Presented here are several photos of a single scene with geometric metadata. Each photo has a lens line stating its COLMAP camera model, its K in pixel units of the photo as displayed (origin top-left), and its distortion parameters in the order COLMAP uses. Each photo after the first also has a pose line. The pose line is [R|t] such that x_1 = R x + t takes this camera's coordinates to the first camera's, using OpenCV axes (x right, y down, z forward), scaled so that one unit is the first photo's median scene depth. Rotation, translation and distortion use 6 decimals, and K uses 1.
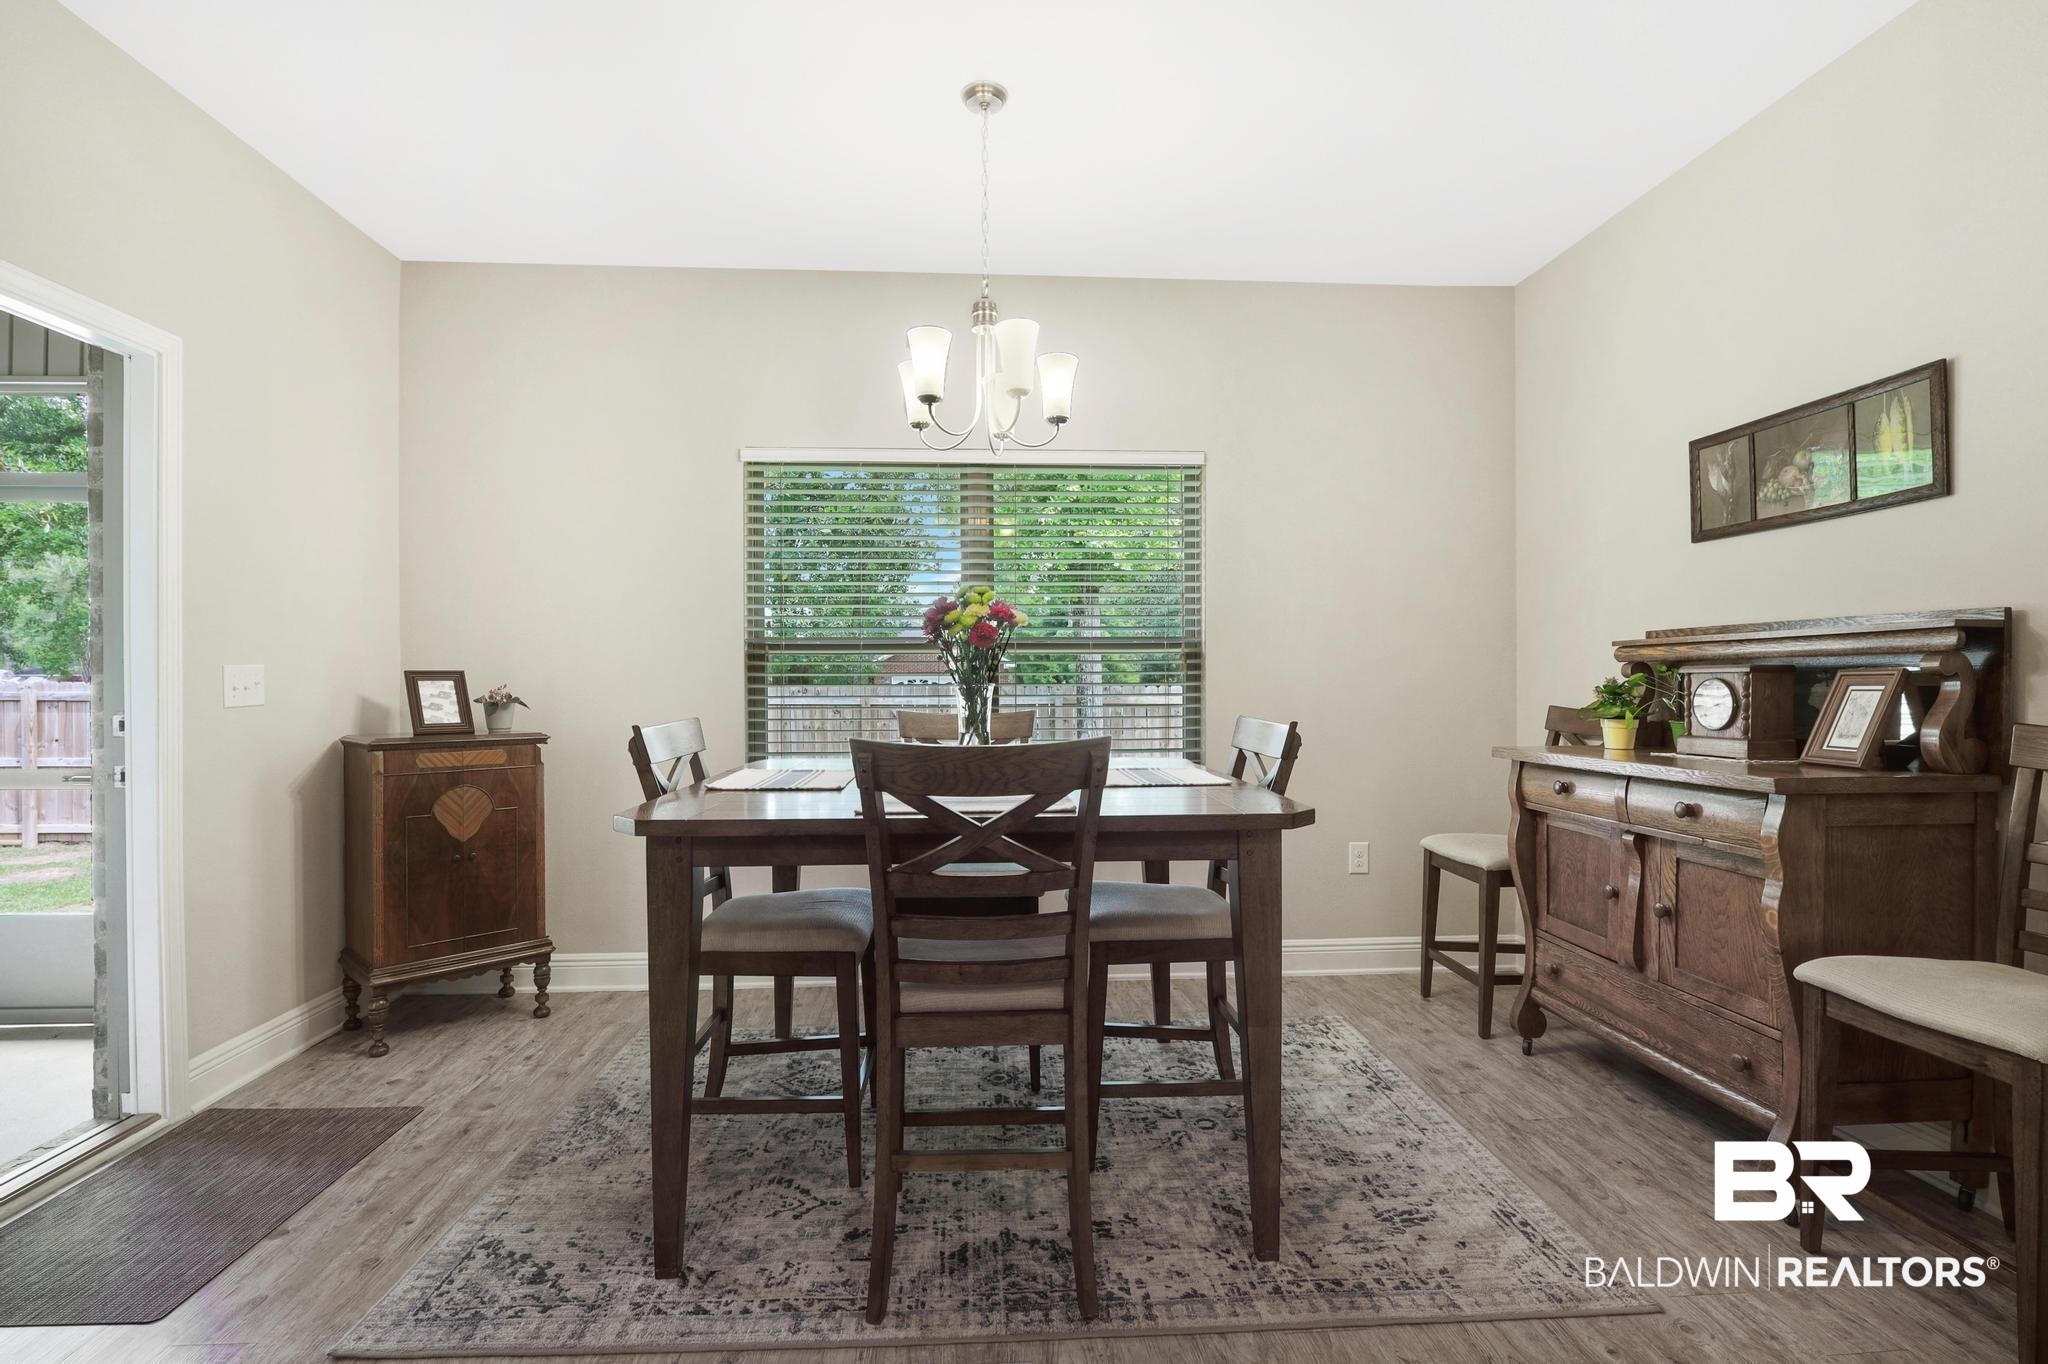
lens RADIAL K [[975.9, 0, 1015.3], [0, 975.9, 662.9], [0, 0, 1]] dist [-0.007472, -0.000376]
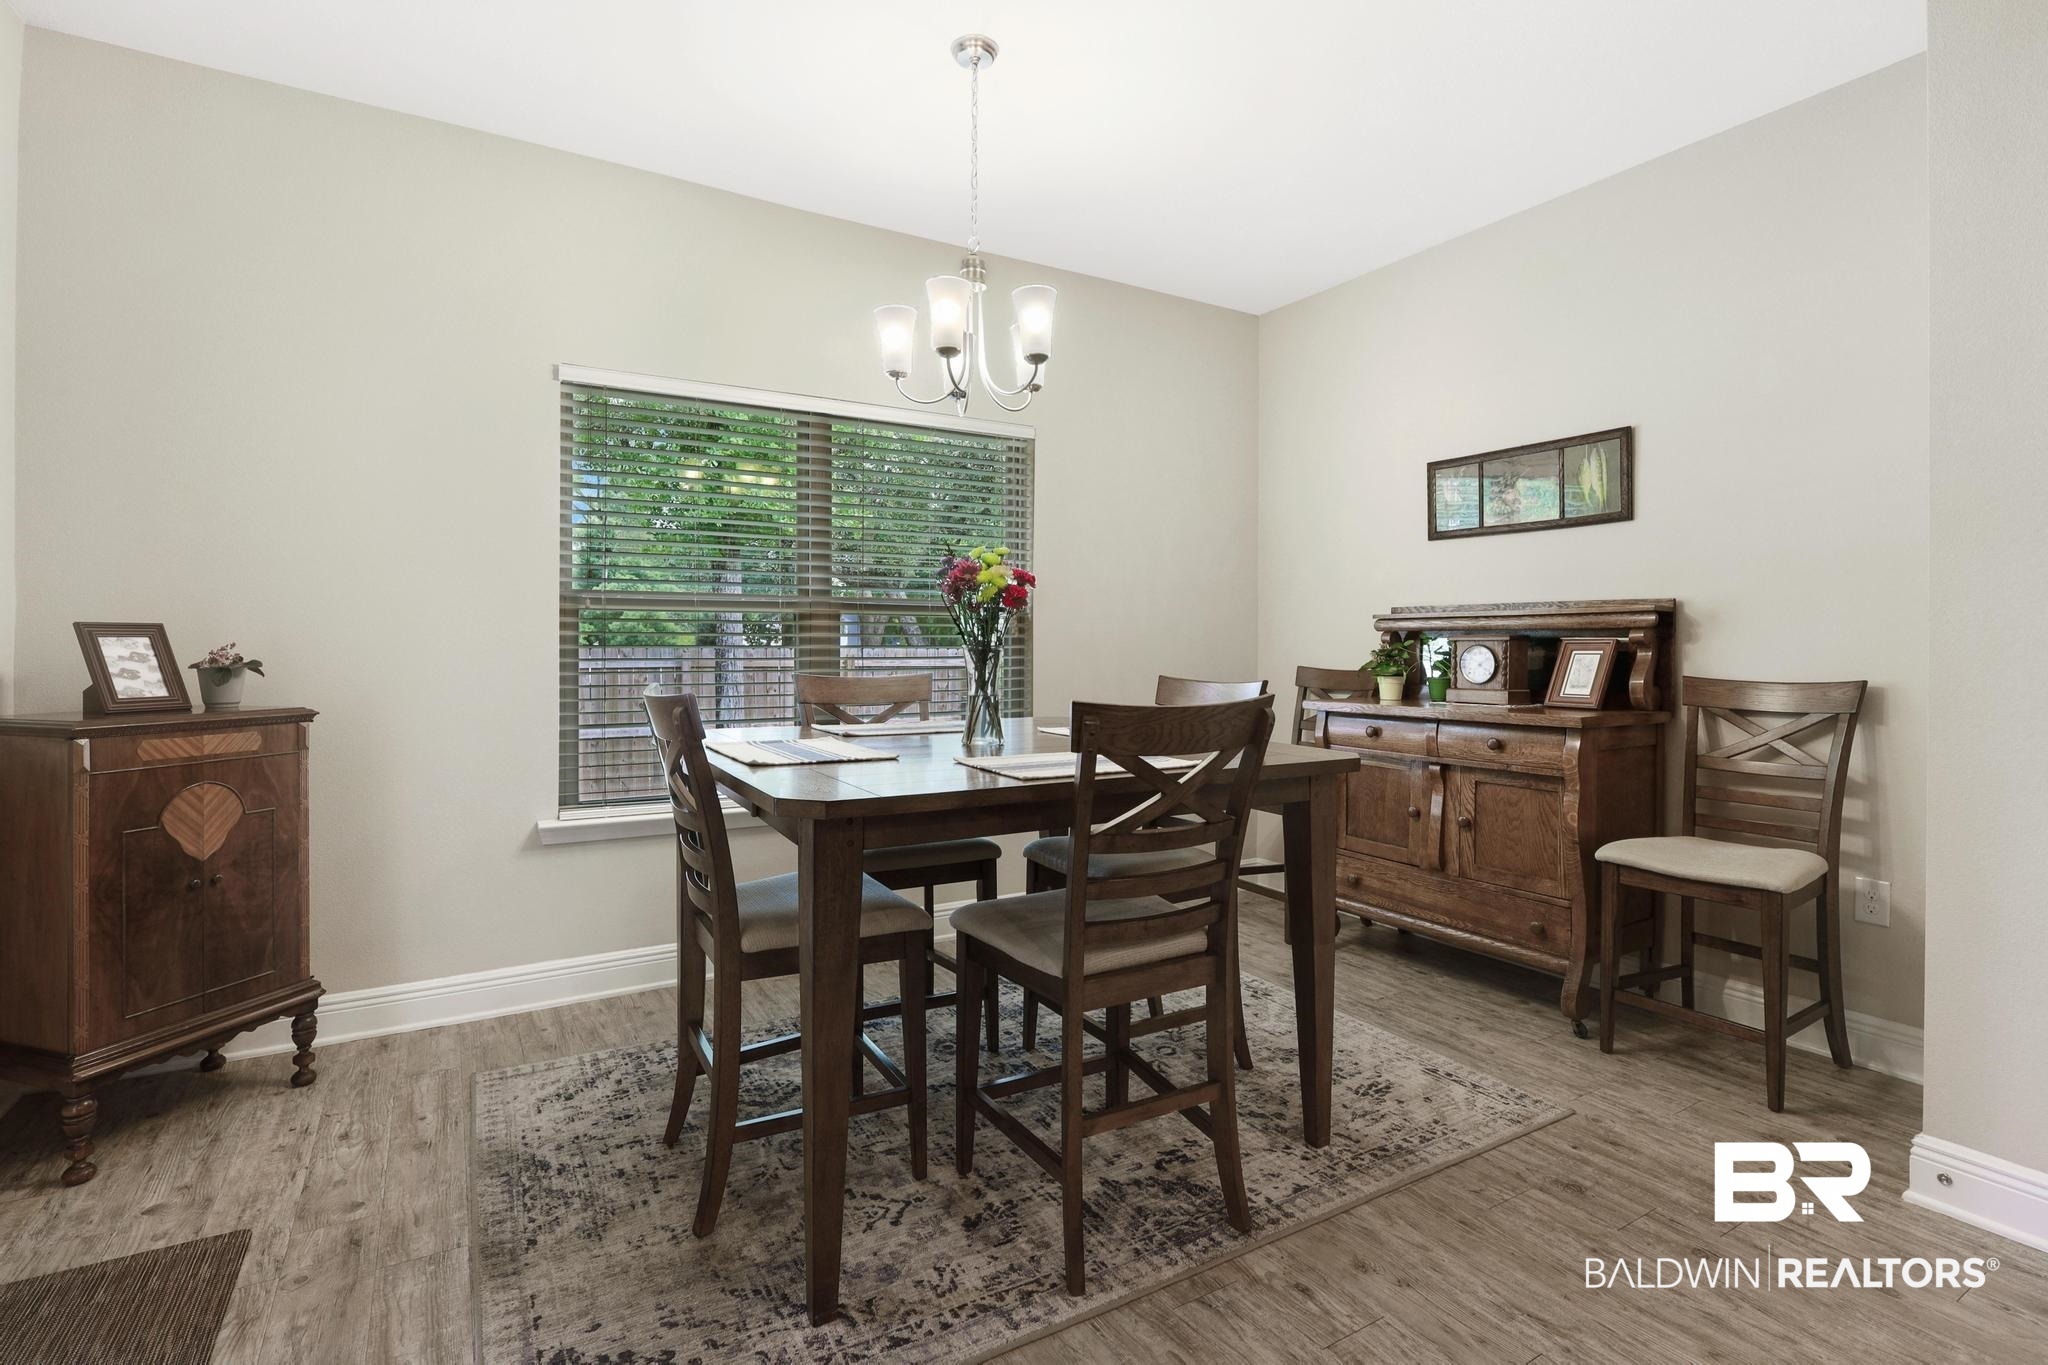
lens RADIAL K [[972.9, 0, 1016.1], [0, 972.9, 630.0], [0, 0, 1]] dist [-0.008877, 0.000148]
pose [[0.889158, 0.013203, 0.457410, -0.452579], [-0.014698, 0.999892, -0.000292, 0.005349], [-0.457364, -0.006463, 0.889256, 0.110962]]
